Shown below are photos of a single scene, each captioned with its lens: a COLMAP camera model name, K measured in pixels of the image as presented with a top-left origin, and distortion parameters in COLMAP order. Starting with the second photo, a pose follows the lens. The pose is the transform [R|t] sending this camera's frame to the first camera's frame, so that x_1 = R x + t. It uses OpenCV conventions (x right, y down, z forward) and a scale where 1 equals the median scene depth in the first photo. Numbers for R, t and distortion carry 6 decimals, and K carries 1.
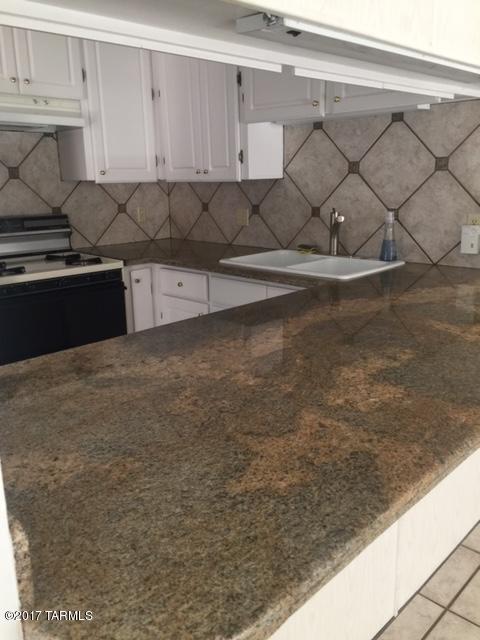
lens RADIAL K [[546.4, 0, 238.8], [0, 546.4, 320.8], [0, 0, 1]] dist [0.078250, -0.022212]
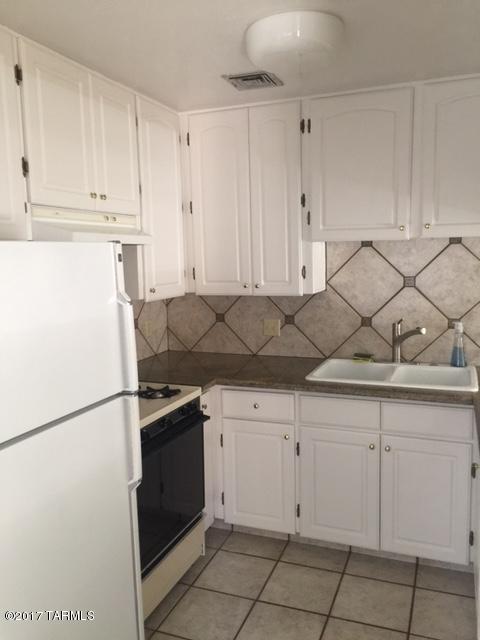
lens RADIAL K [[546.4, 0, 240.8], [0, 546.4, 321.3], [0, 0, 1]] dist [0.078250, -0.022212]
pose [[0.916049, -0.051662, 0.397725, -0.498964], [0.108053, 0.986792, -0.120692, -0.100720], [-0.386236, 0.153535, 0.909532, 0.147395]]
